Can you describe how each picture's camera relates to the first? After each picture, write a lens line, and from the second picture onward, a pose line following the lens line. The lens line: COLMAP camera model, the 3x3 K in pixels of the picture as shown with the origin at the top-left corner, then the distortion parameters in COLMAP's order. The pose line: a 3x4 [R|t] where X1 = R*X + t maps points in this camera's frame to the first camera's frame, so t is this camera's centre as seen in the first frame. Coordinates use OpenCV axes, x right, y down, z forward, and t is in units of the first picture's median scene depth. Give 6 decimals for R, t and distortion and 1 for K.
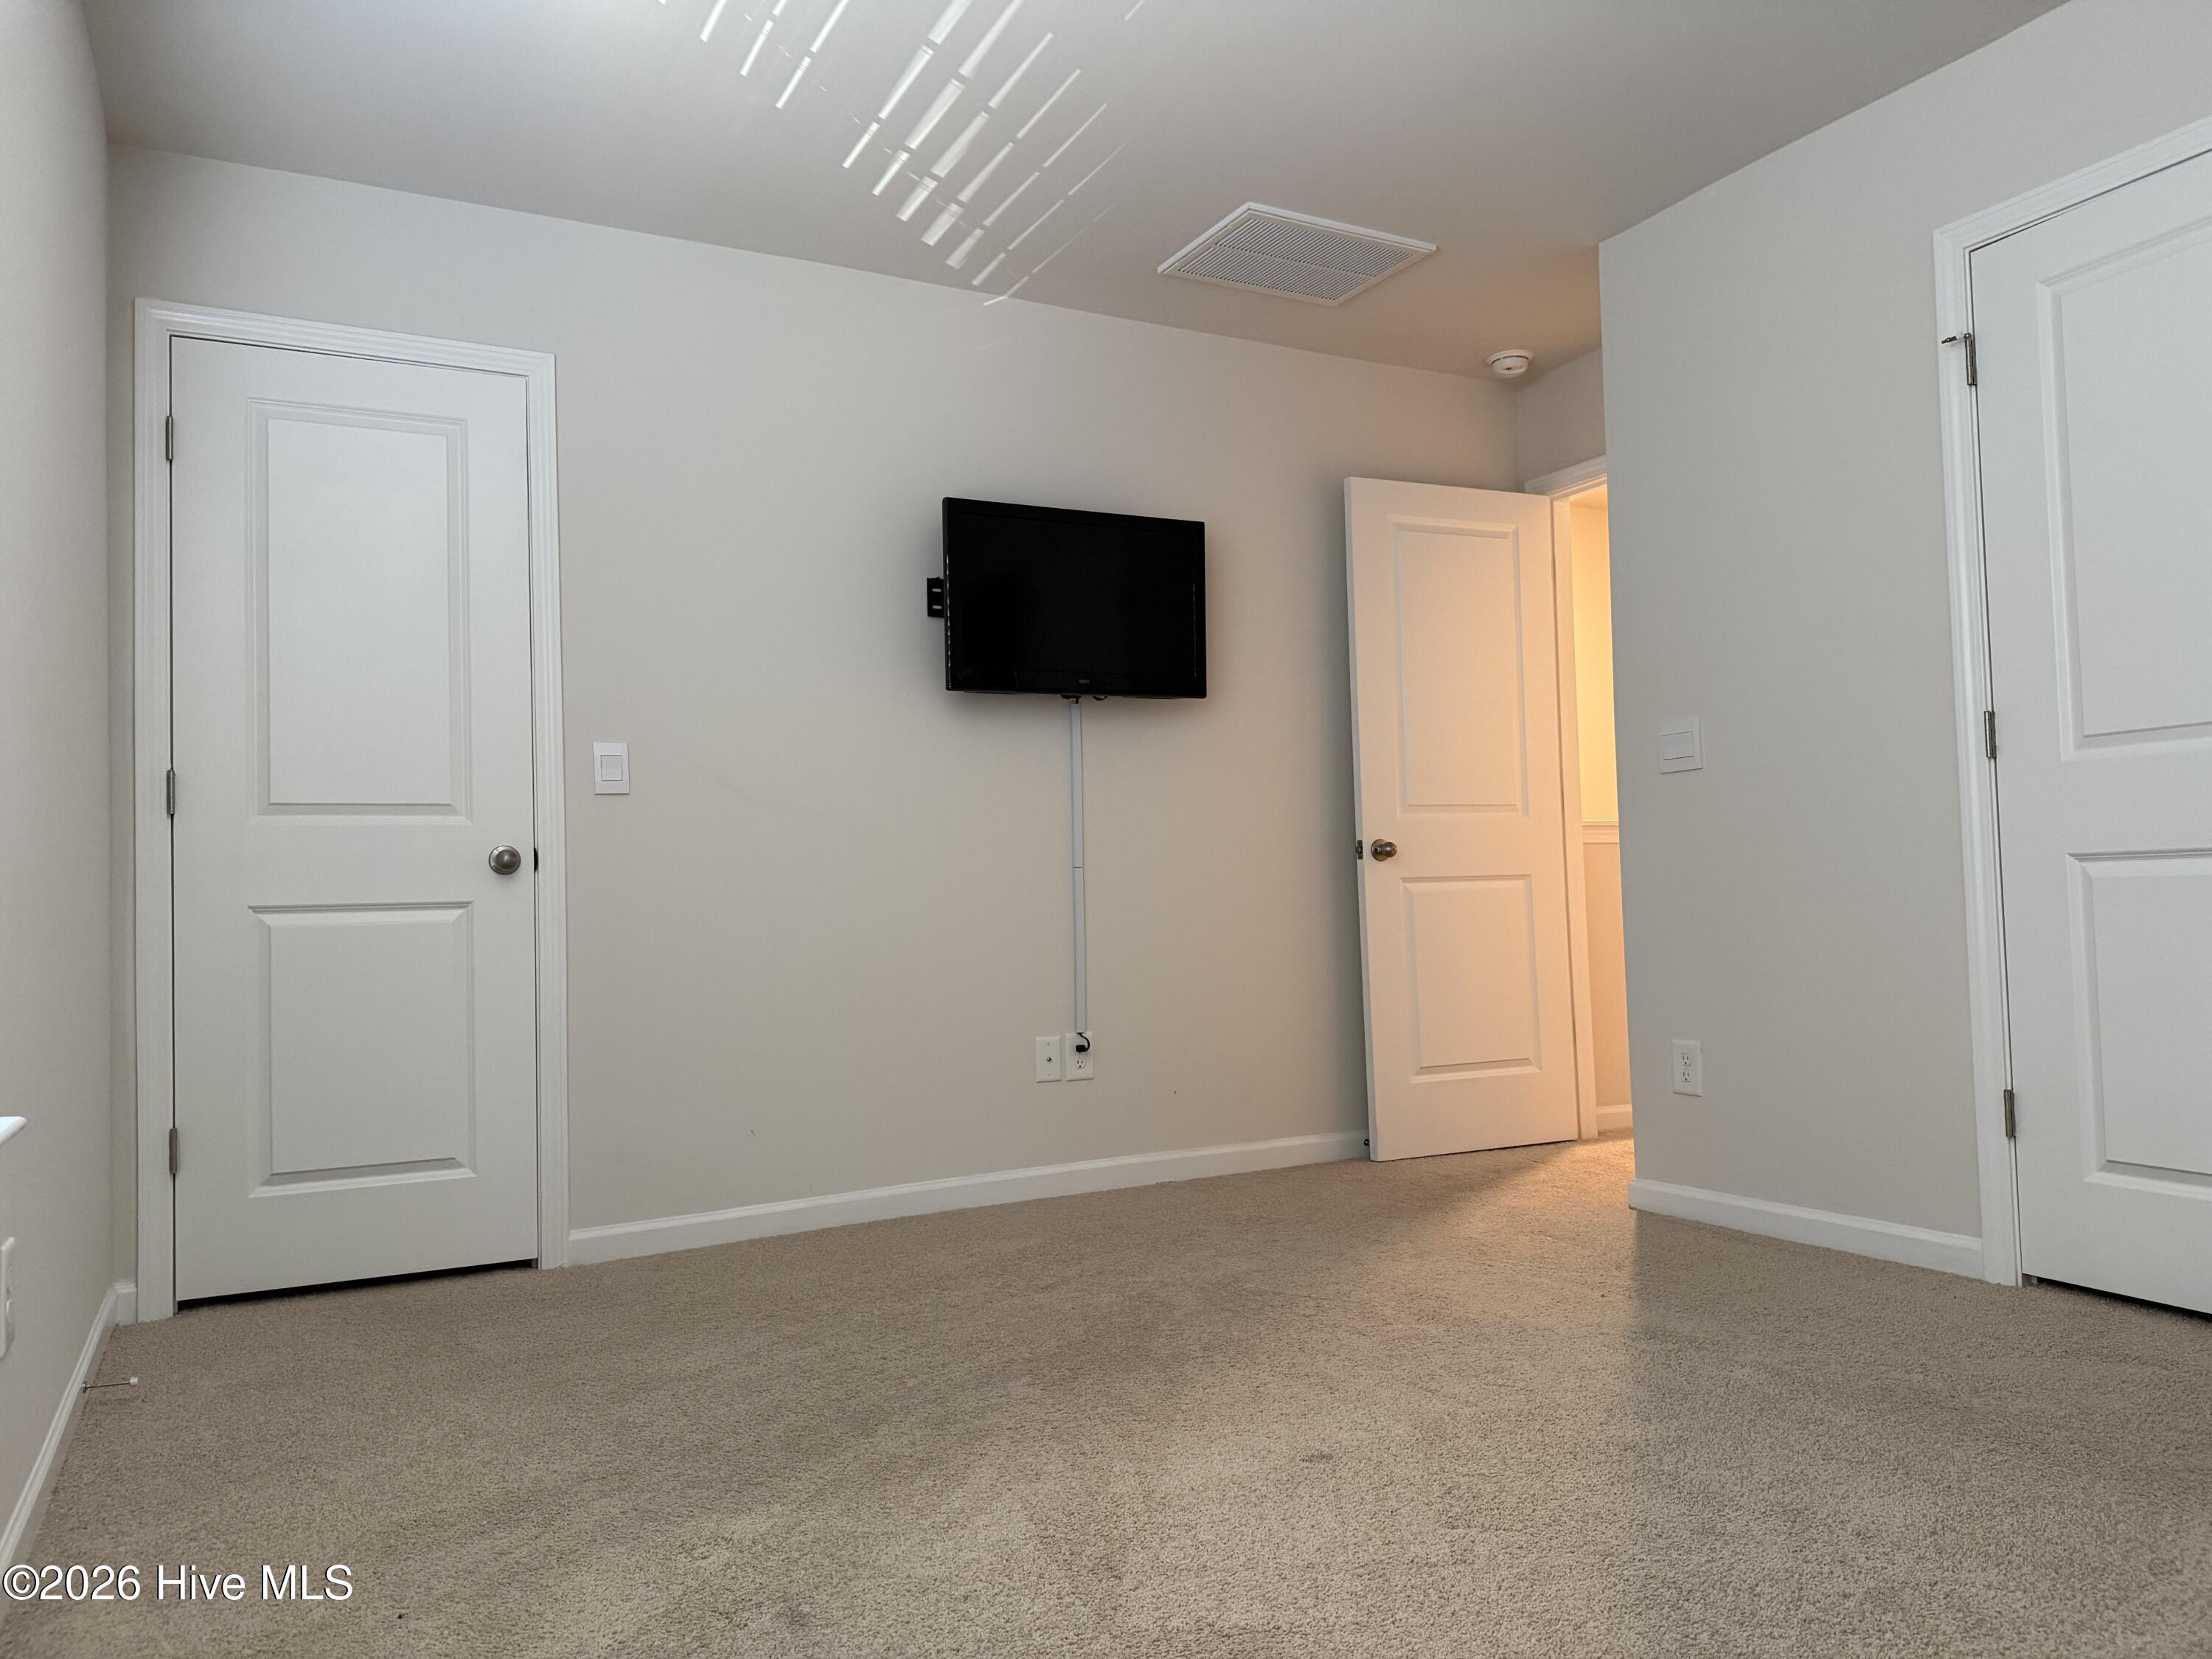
lens RADIAL K [[1557.8, 0, 1087.4], [0, 1557.8, 837.9], [0, 0, 1]] dist [0.054984, -0.058268]
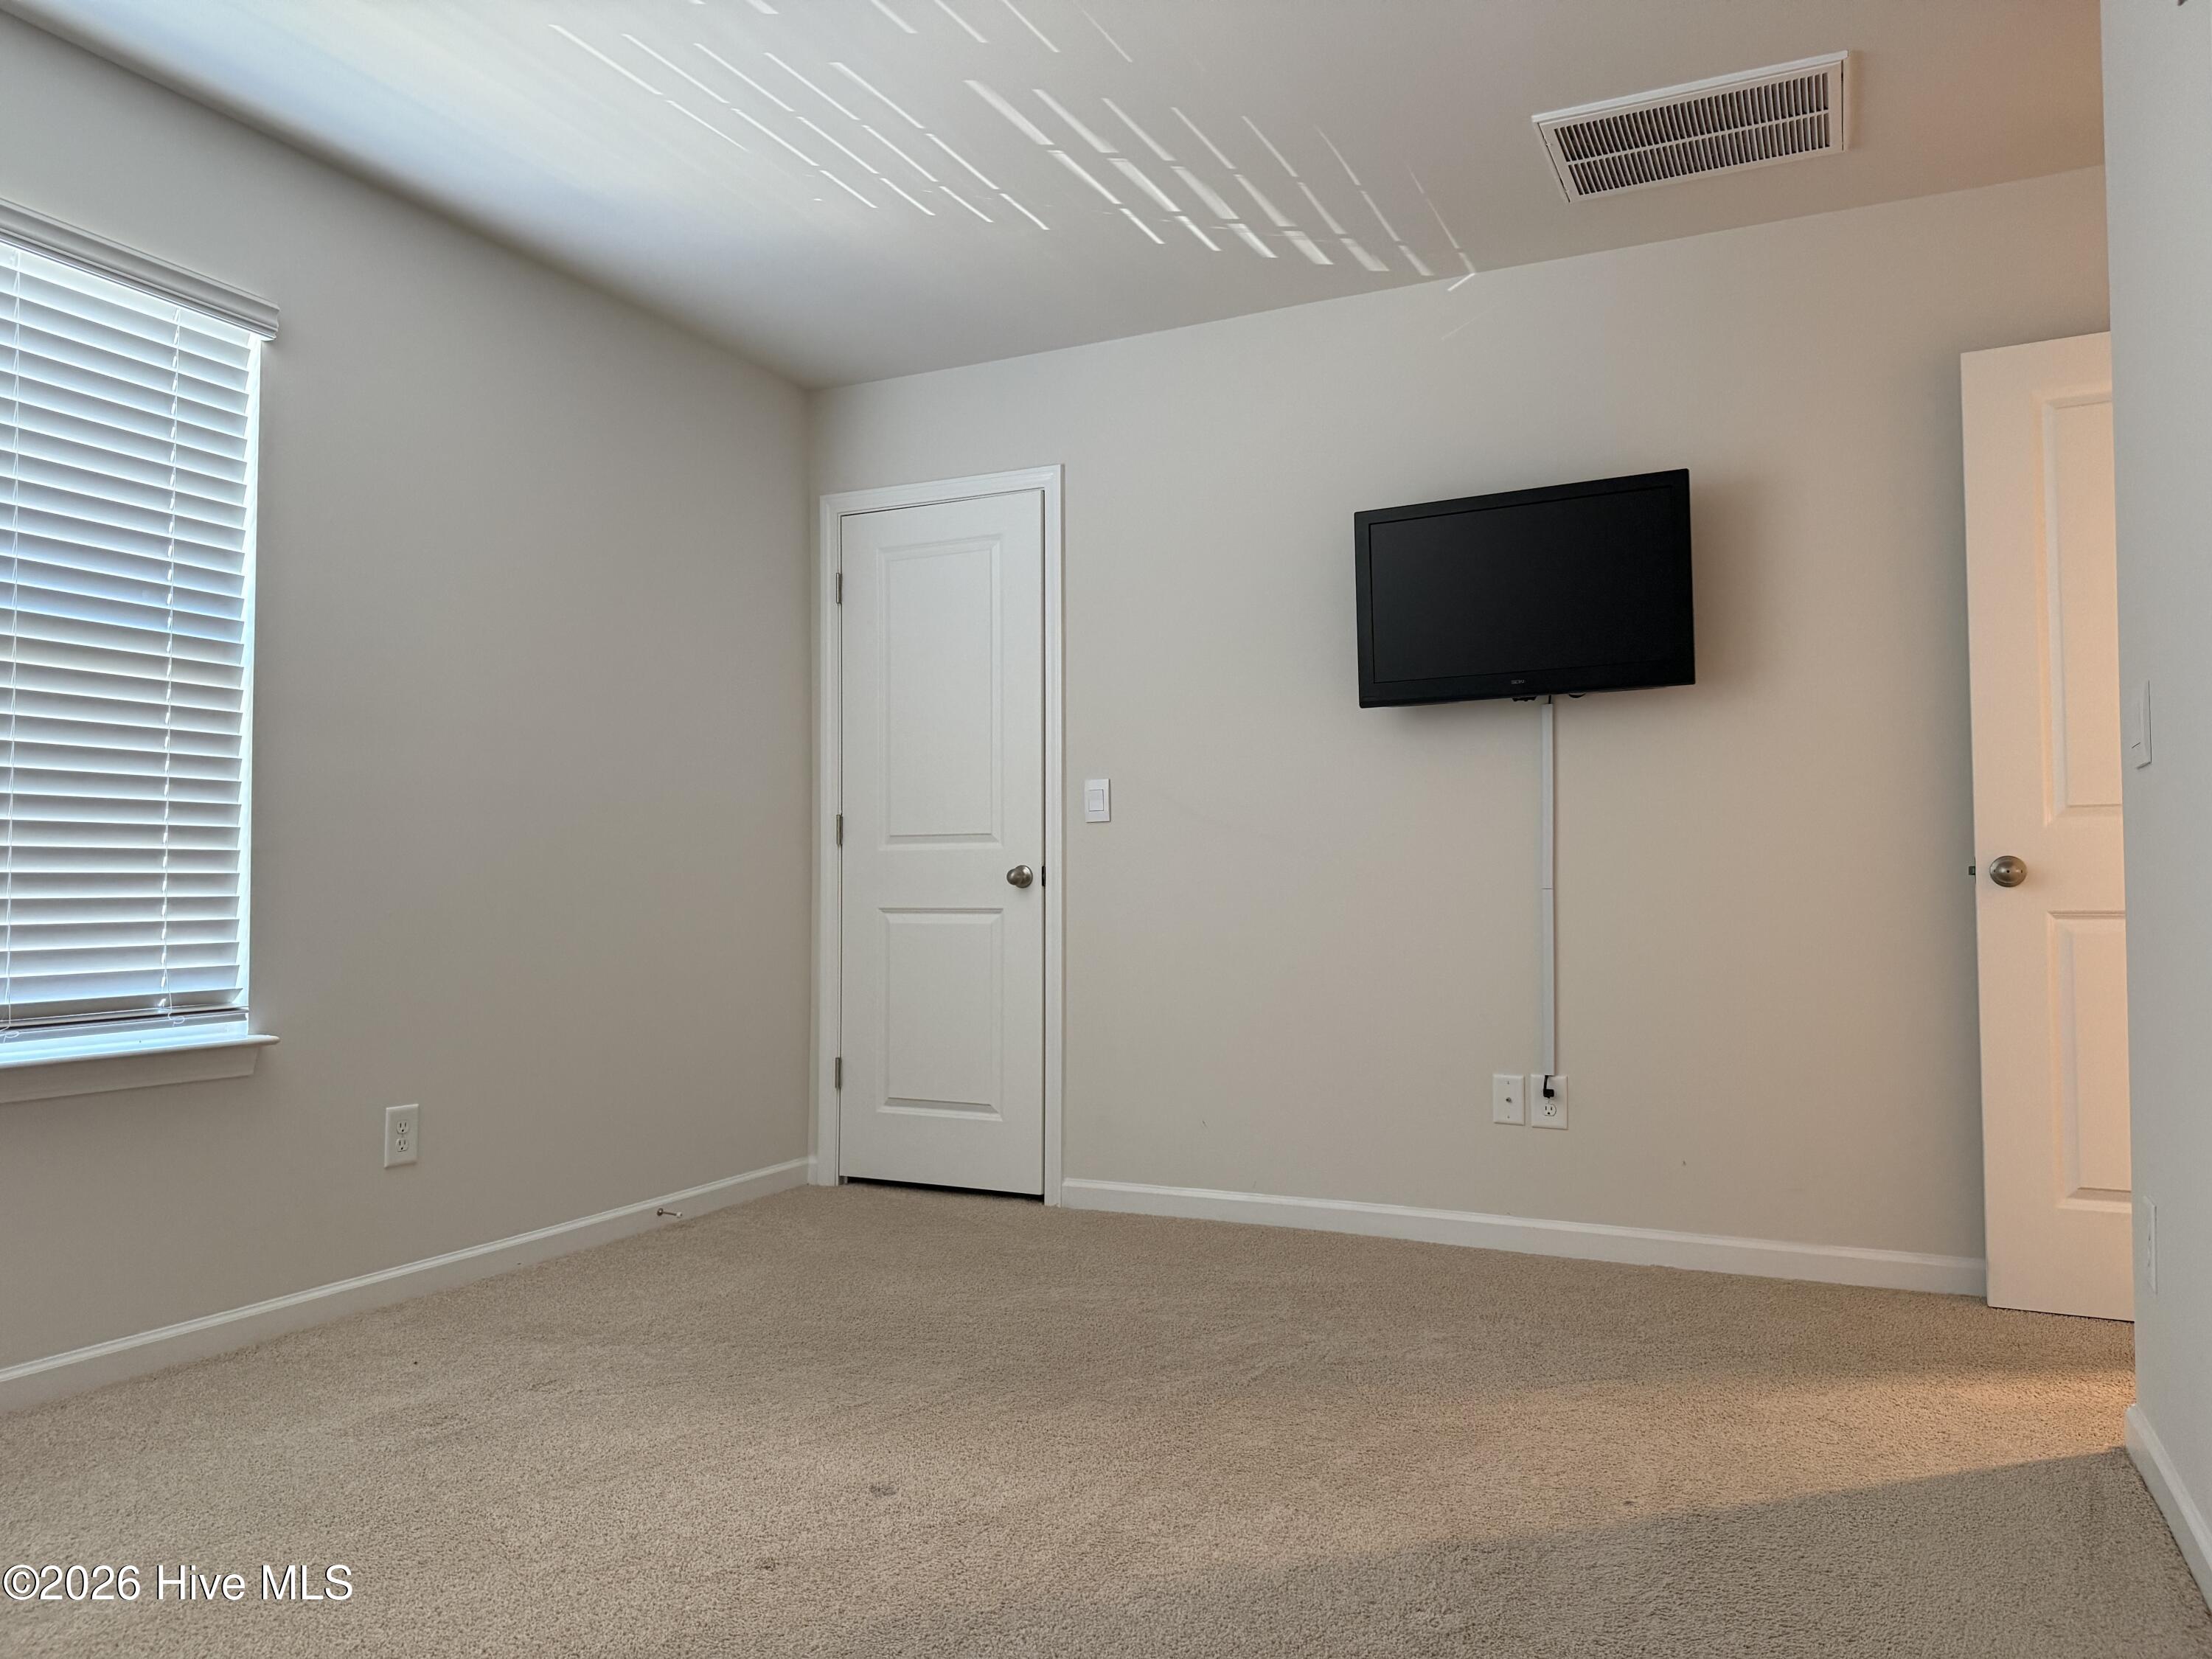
lens RADIAL K [[1557.8, 0, 1116.1], [0, 1557.8, 835.5], [0, 0, 1]] dist [0.054984, -0.058268]
pose [[0.579177, -0.001417, -0.815201, 0.592168], [0.018745, 0.999757, 0.011580, -0.027509], [0.814987, -0.021988, 0.579062, 0.286655]]
